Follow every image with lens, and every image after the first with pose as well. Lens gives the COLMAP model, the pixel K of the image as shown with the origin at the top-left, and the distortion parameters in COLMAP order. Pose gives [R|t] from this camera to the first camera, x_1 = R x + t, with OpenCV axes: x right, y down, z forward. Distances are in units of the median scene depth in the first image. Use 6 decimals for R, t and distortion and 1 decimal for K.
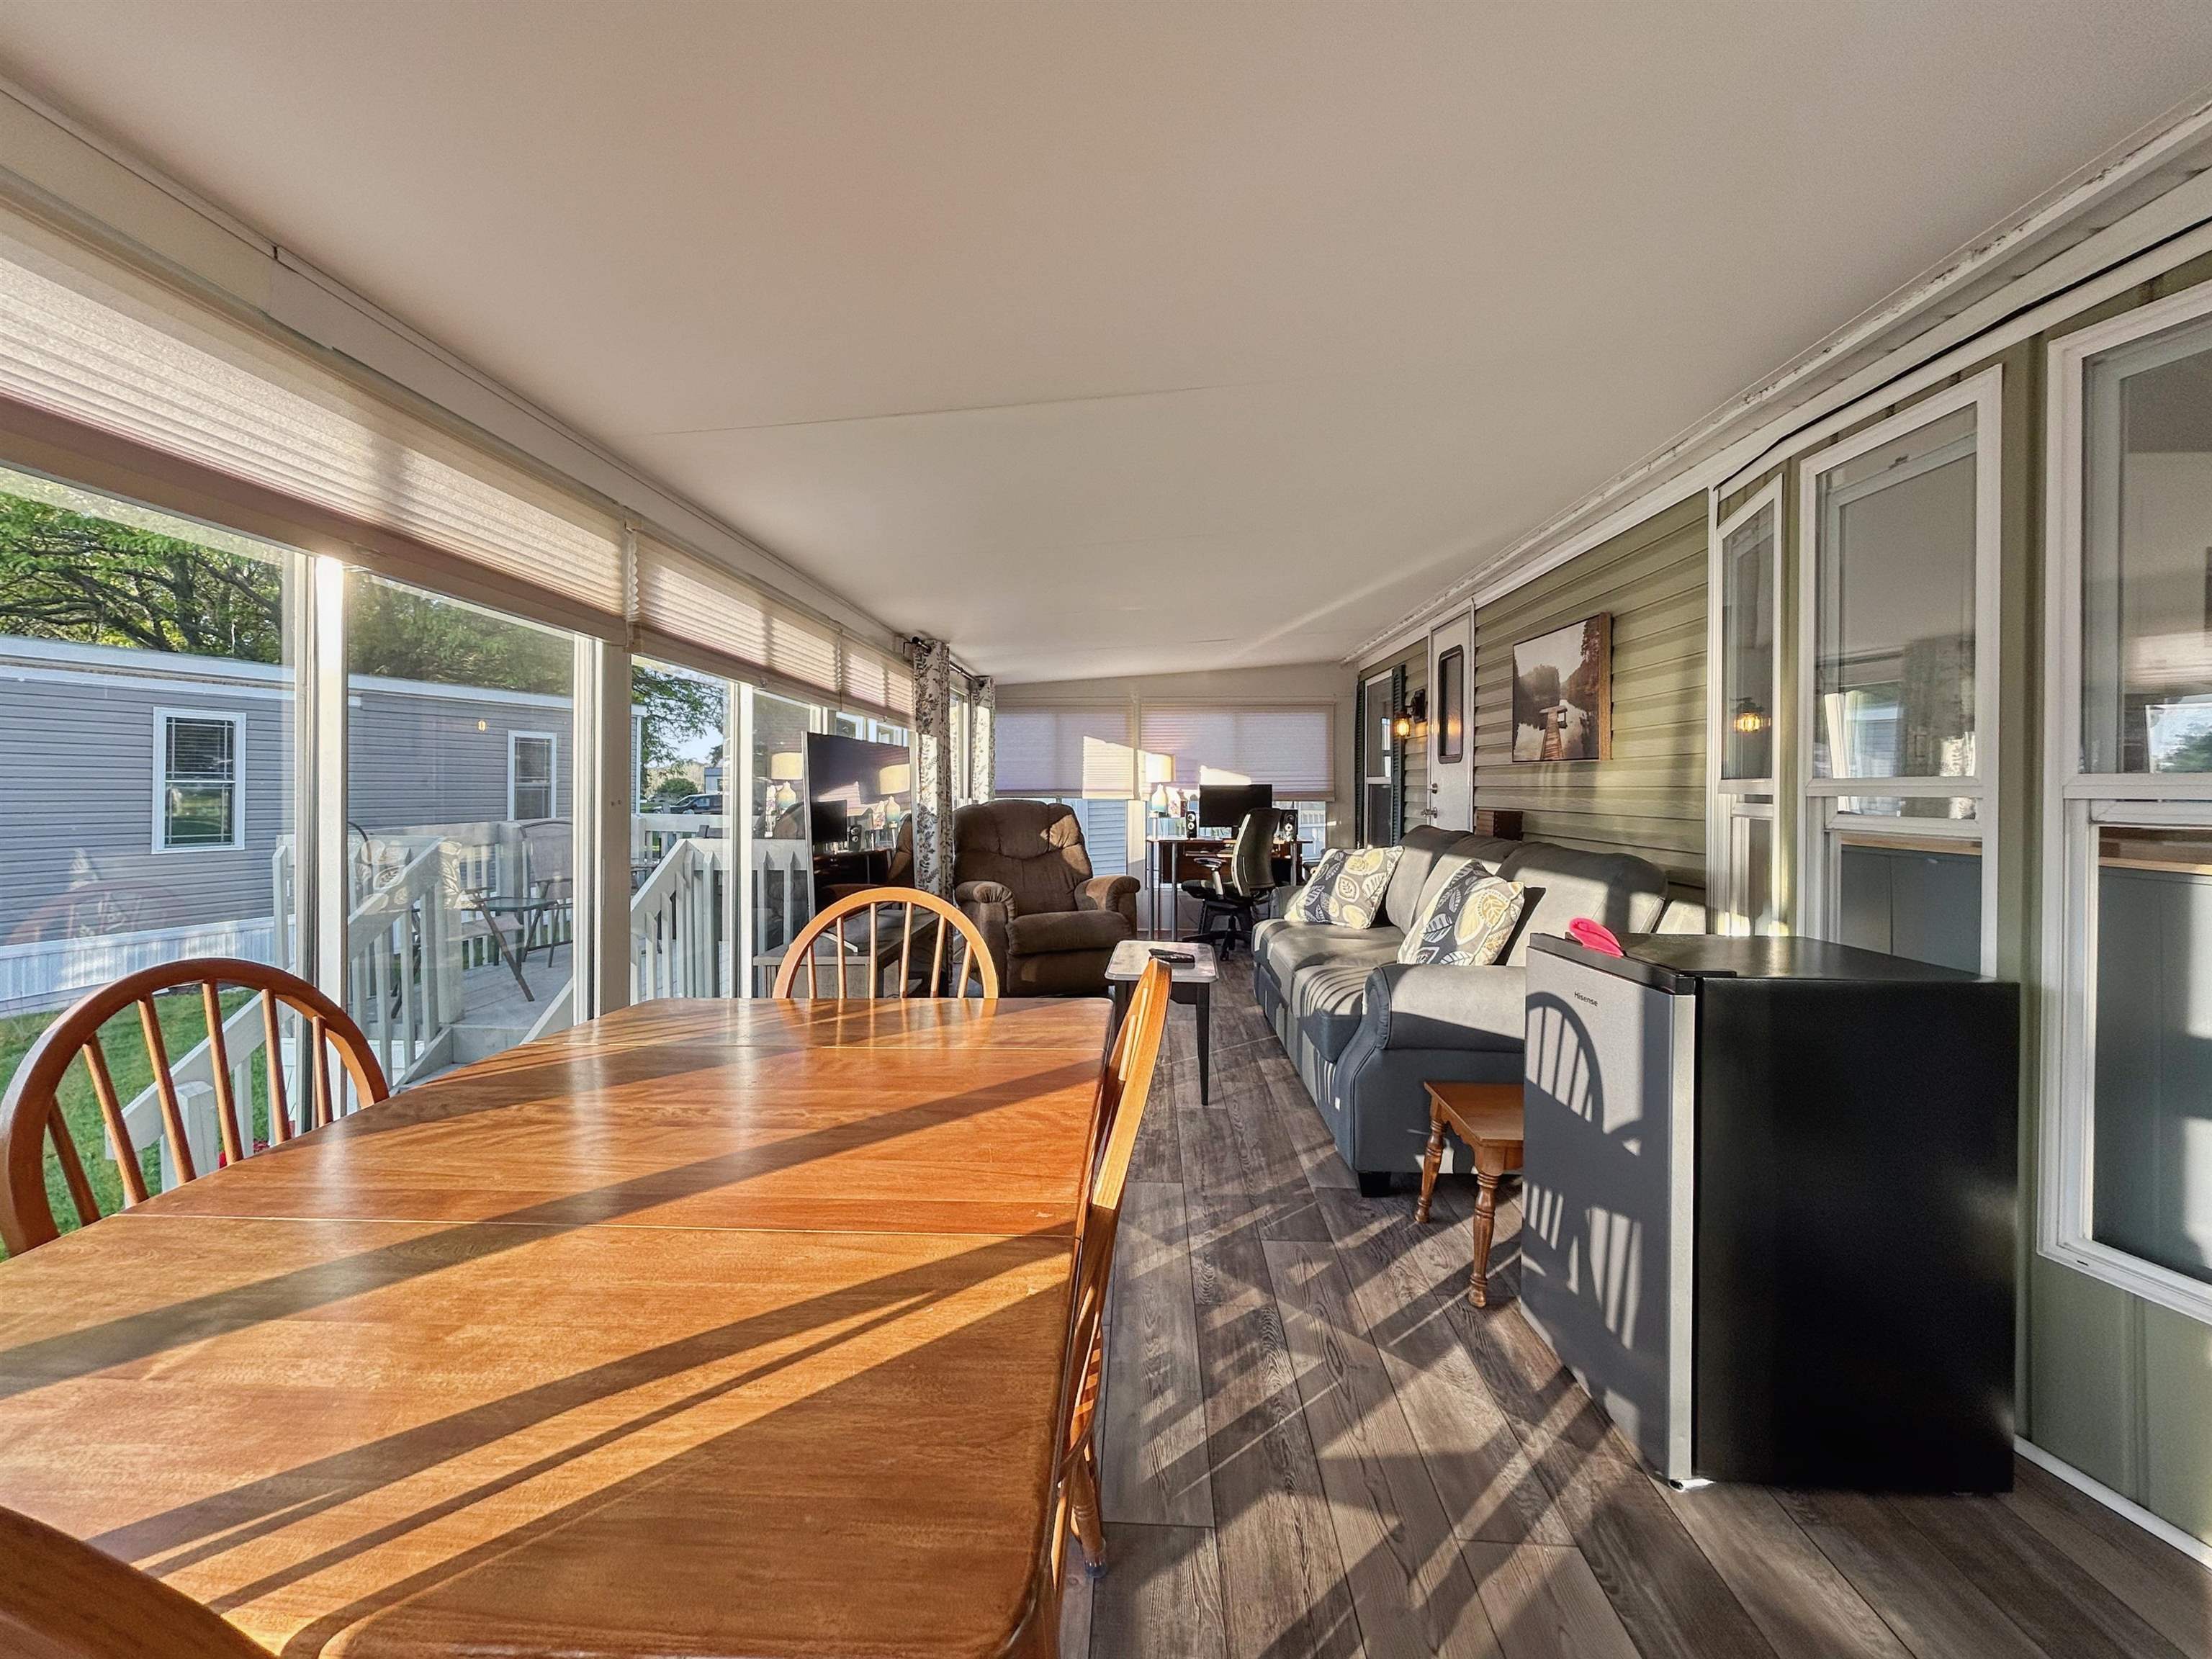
lens RADIAL K [[900.6, 0, 1109.1], [0, 900.6, 816.4], [0, 0, 1]] dist [0.000066, -0.000115]
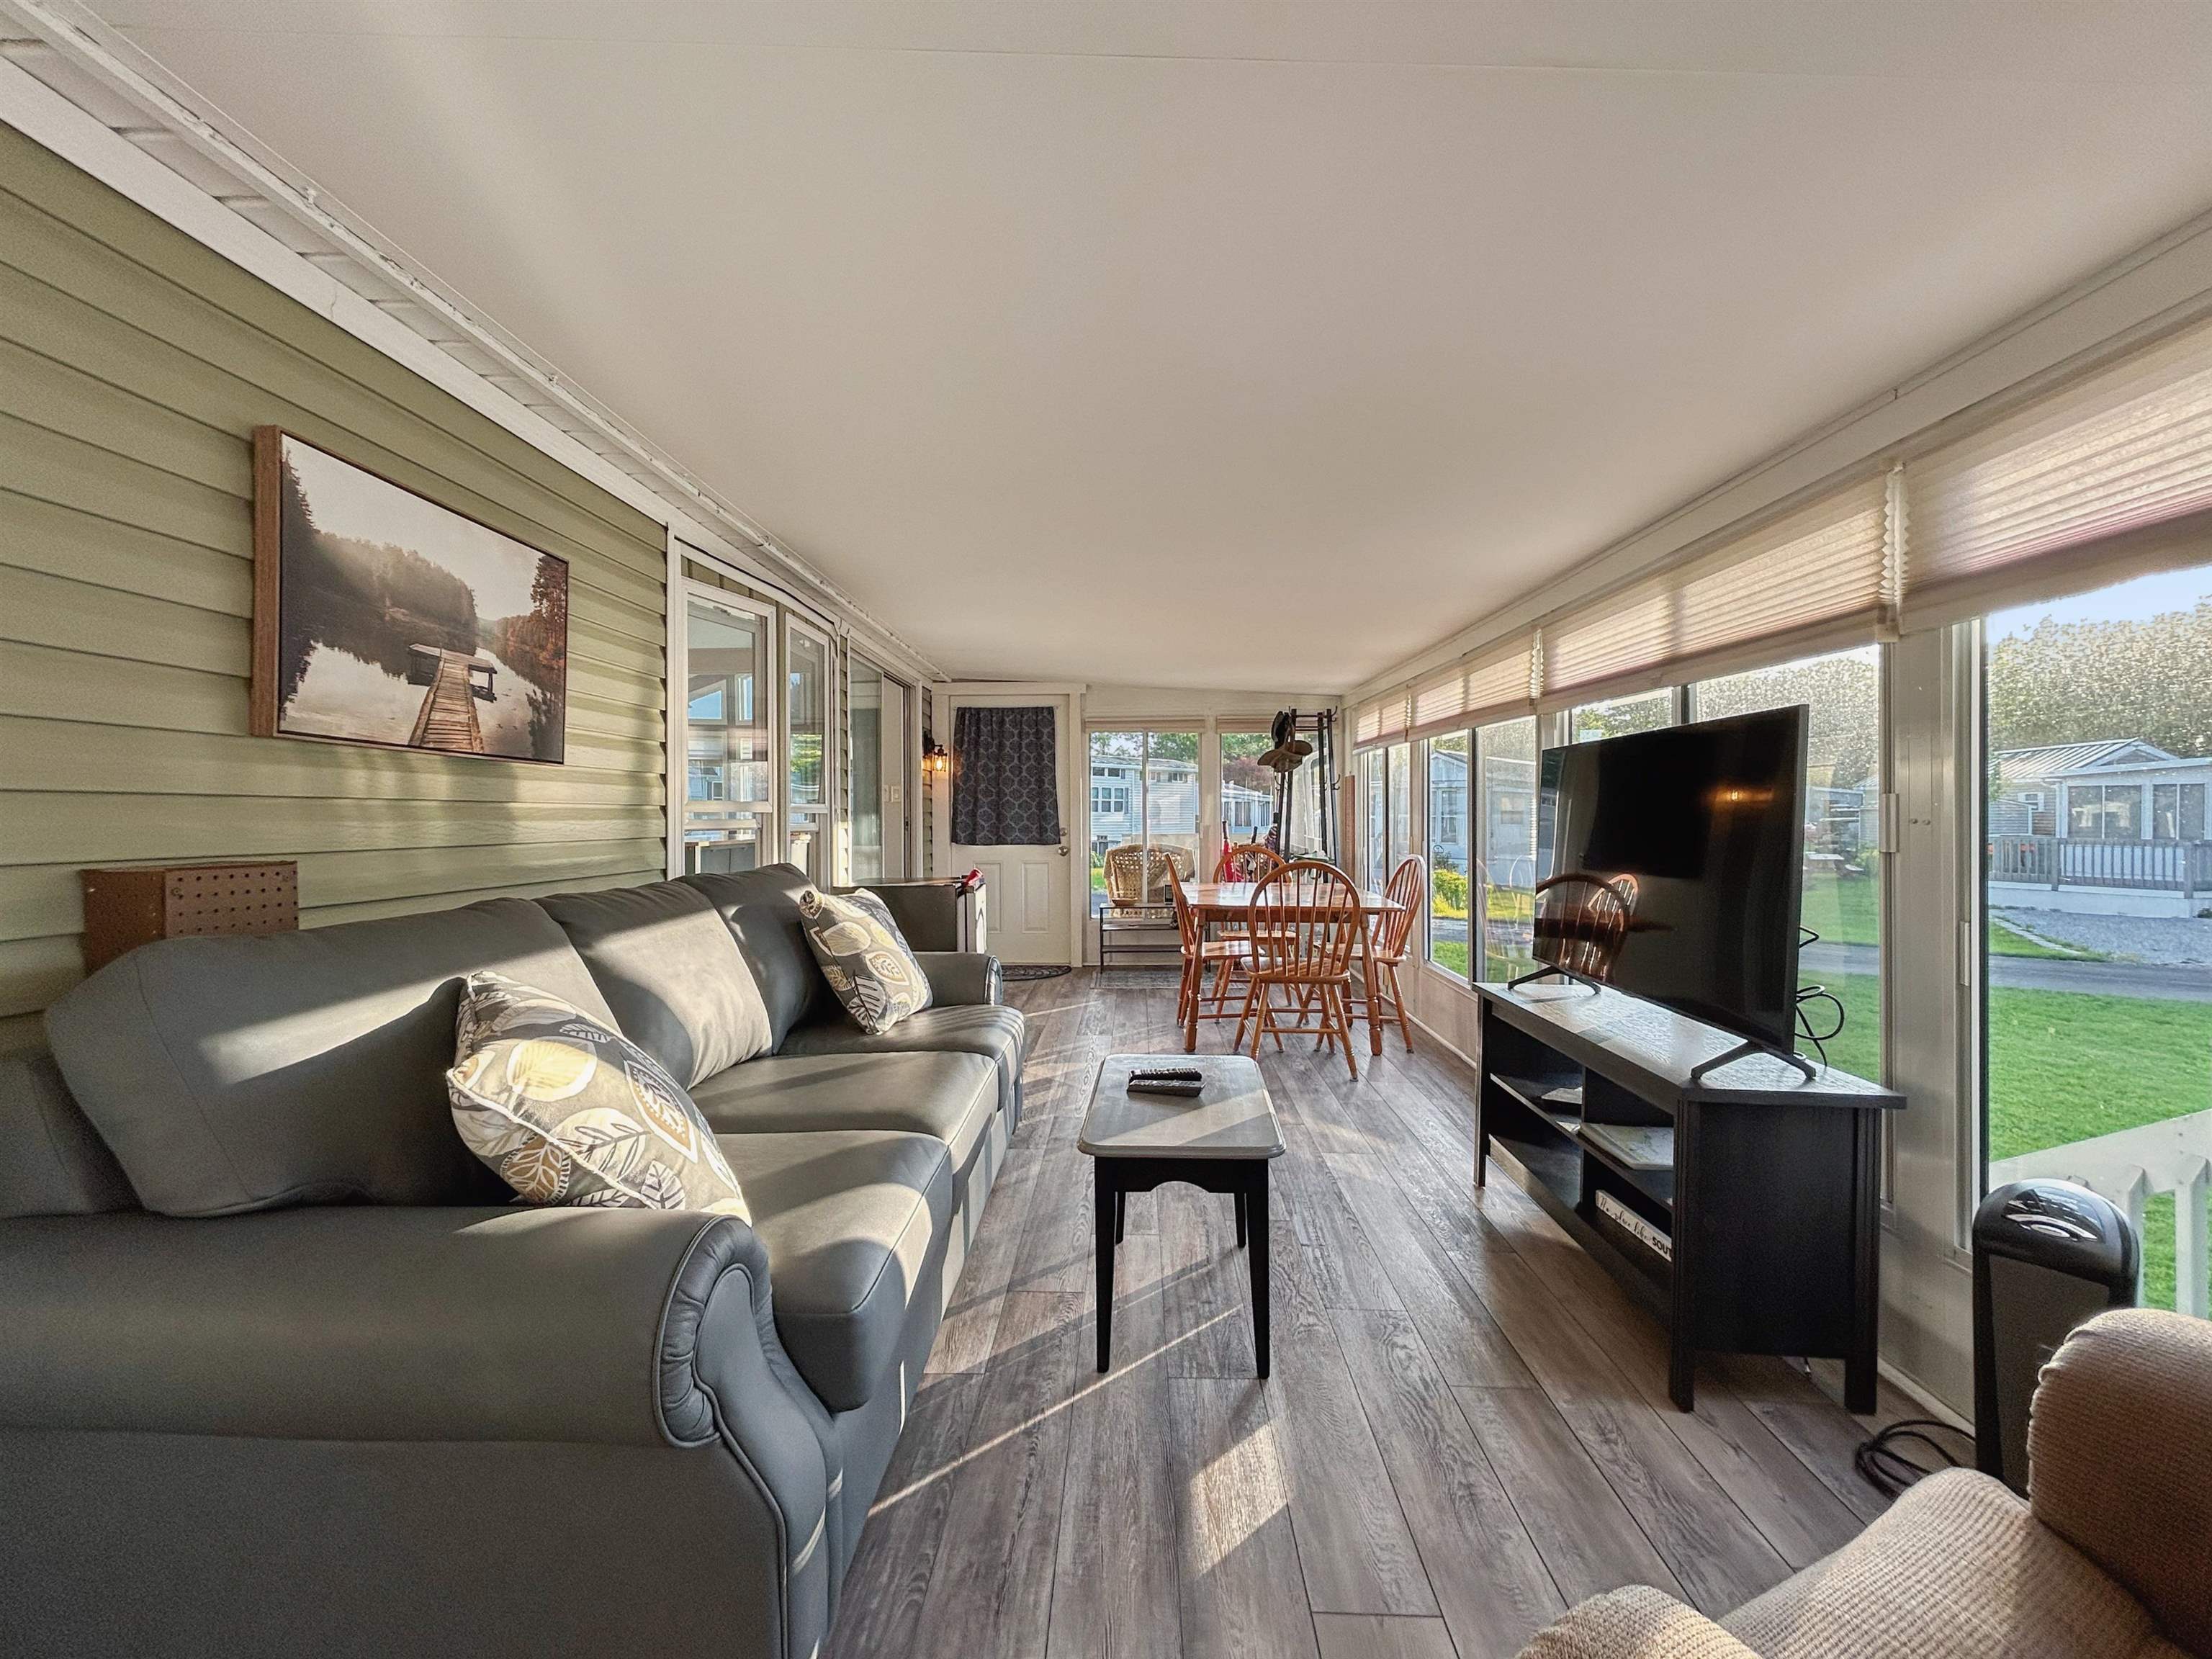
lens RADIAL K [[900.6, 0, 1109.1], [0, 900.6, 816.4], [0, 0, 1]] dist [0.000066, -0.000115]
pose [[-0.999928, -0.009956, 0.006674, 0.061252], [-0.009766, 0.999565, 0.027823, -0.026588], [-0.006948, 0.027756, -0.999591, 0.963755]]
